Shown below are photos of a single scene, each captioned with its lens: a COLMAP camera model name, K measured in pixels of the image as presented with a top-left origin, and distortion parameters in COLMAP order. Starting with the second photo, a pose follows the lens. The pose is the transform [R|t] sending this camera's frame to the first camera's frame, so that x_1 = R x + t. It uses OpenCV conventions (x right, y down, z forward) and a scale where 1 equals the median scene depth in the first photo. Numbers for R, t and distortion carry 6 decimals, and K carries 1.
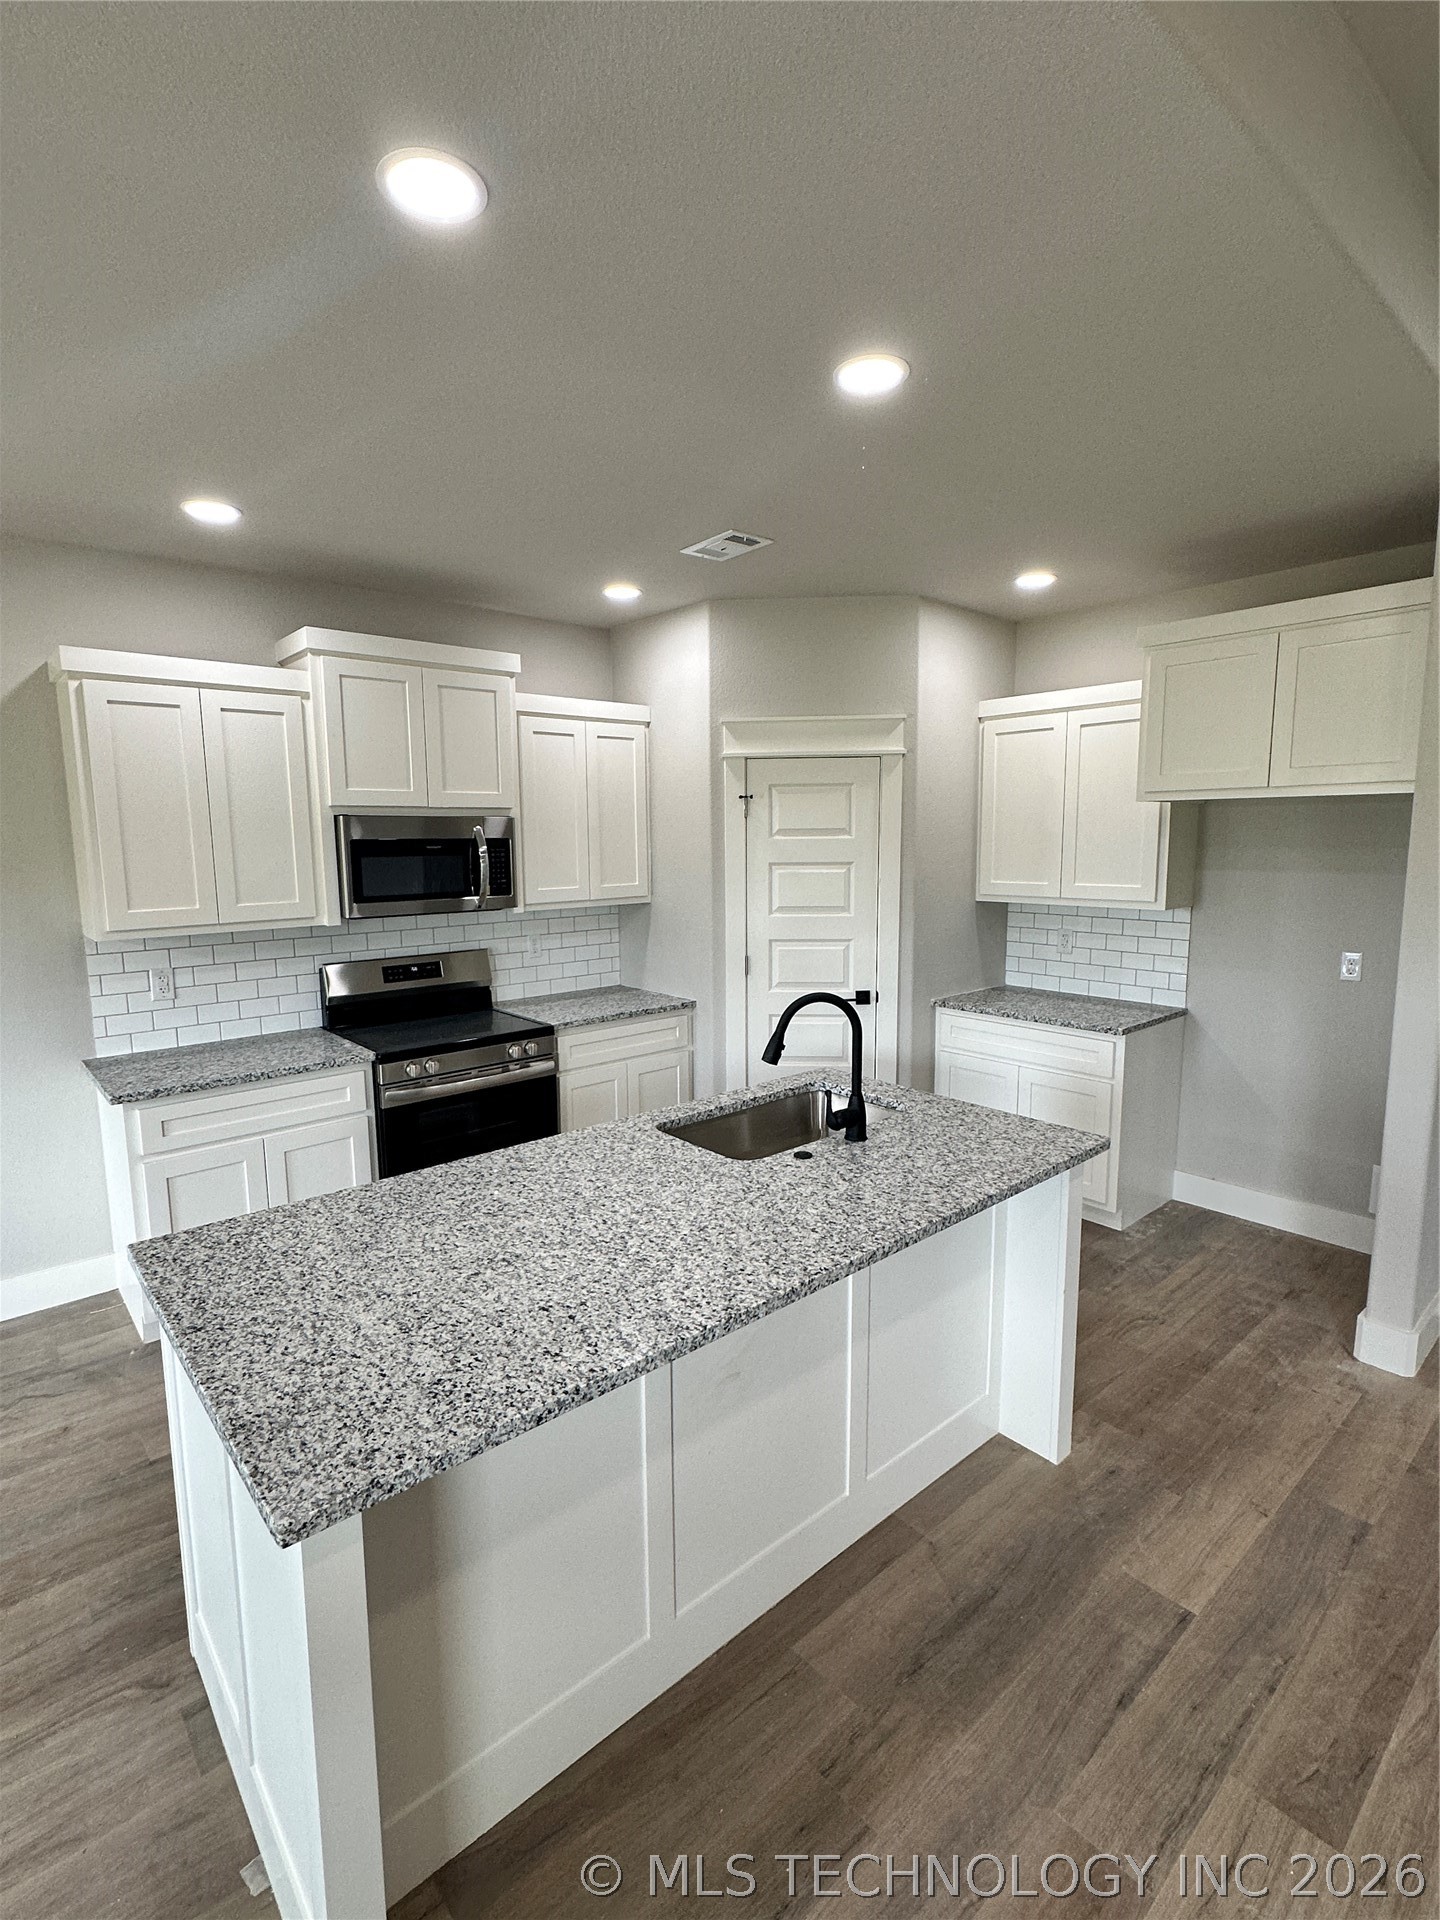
lens RADIAL K [[915.6, 0, 717.4], [0, 915.6, 963.0], [0, 0, 1]] dist [-0.000283, -0.000432]
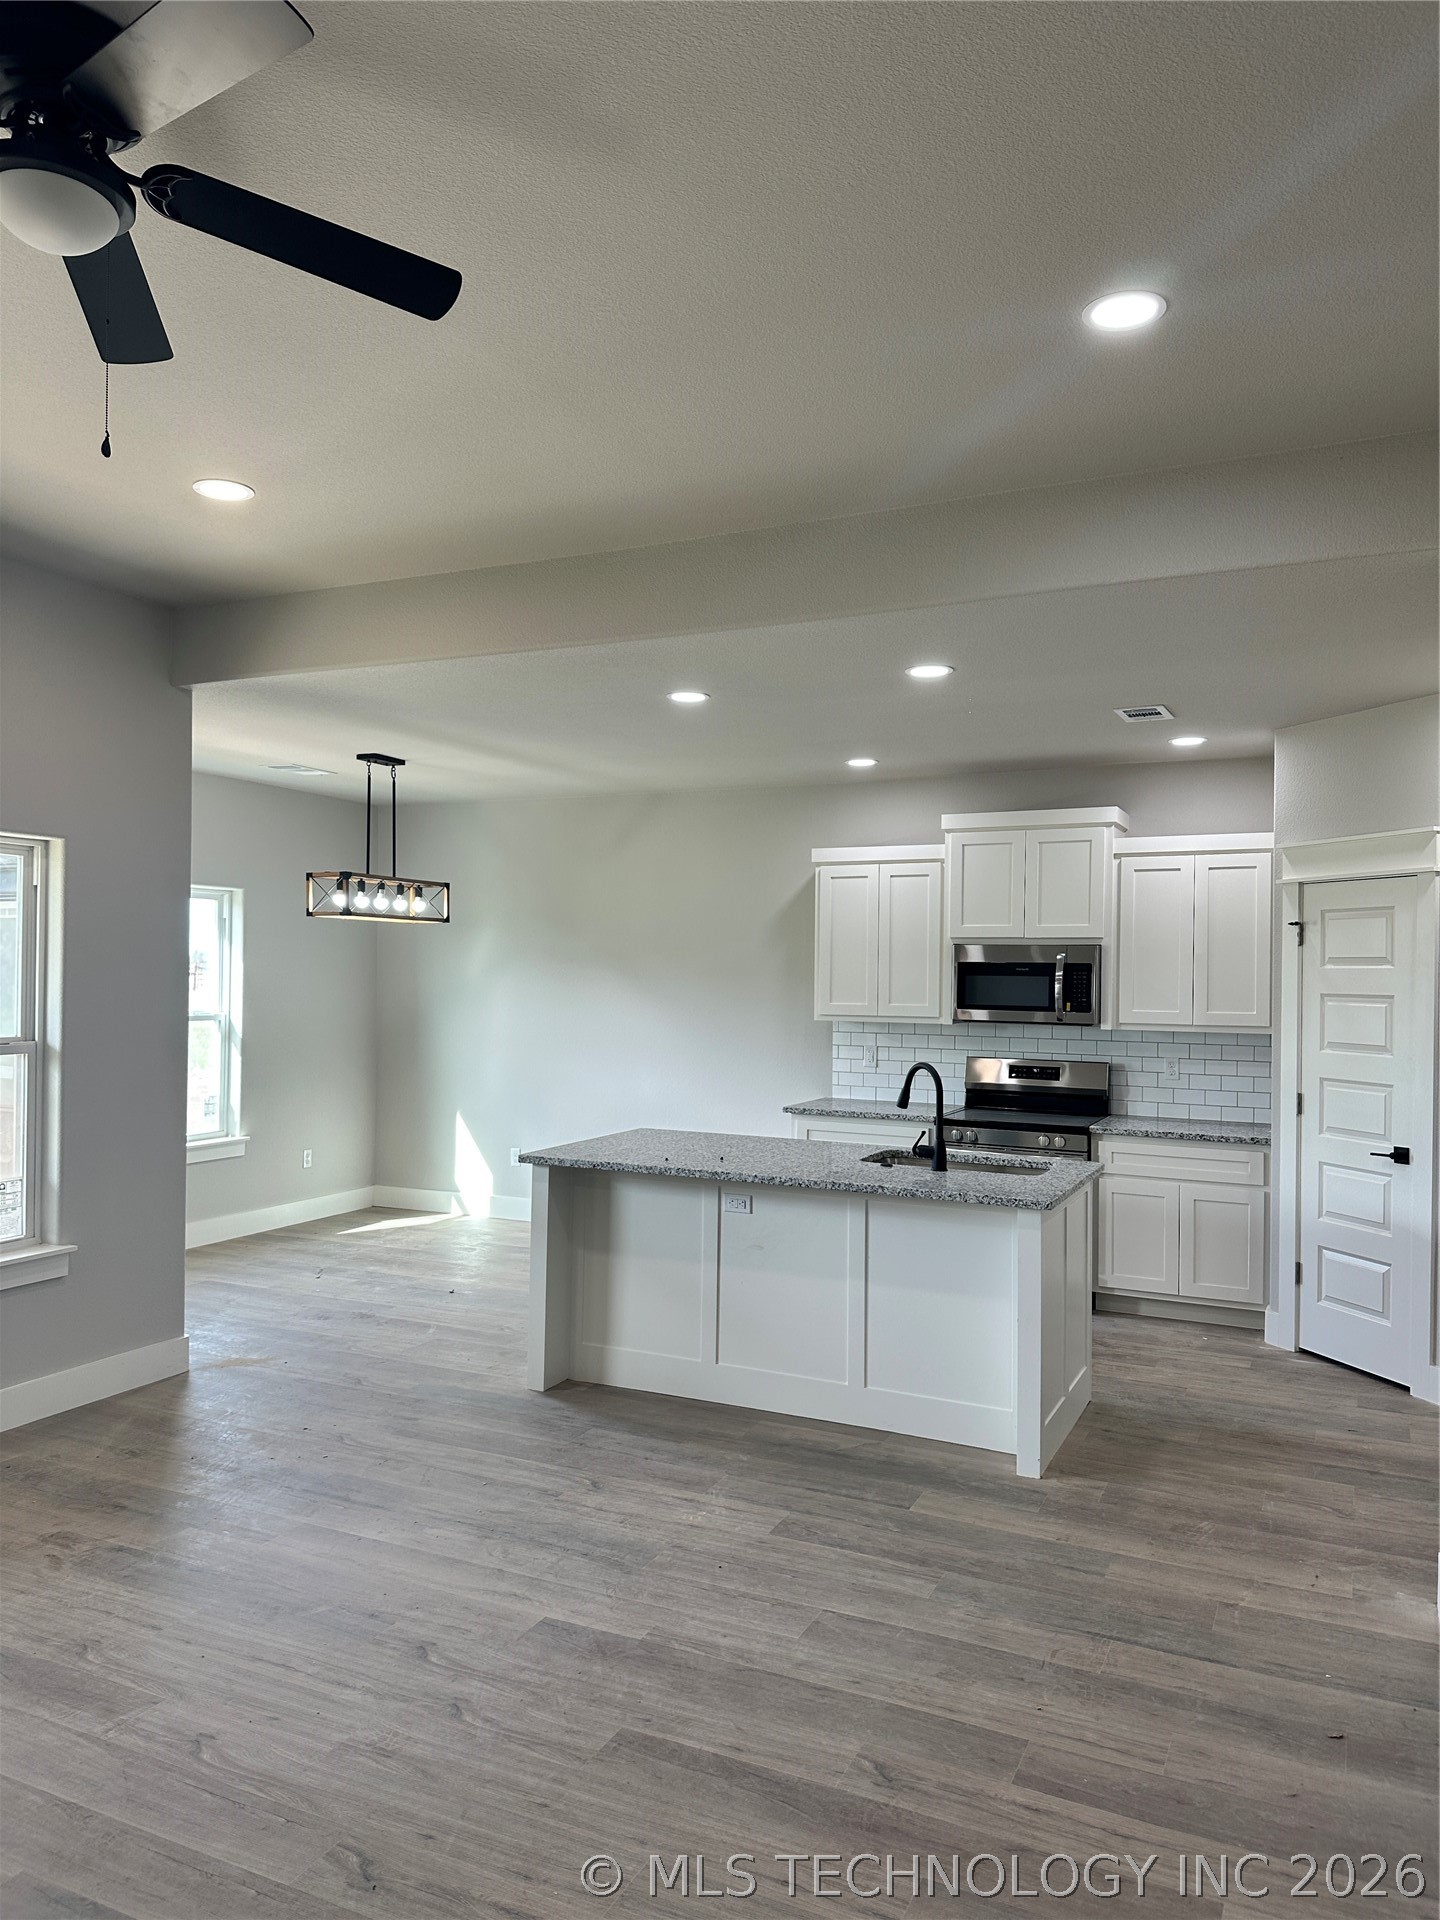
lens RADIAL K [[1326.6, 0, 704.3], [0, 1326.6, 970.0], [0, 0, 1]] dist [-0.006674, -0.007244]
pose [[0.389676, 0.013811, -0.920849, 1.501855], [-0.146817, 0.988032, -0.047310, 0.030325], [0.909174, 0.153632, 0.387040, -0.123052]]
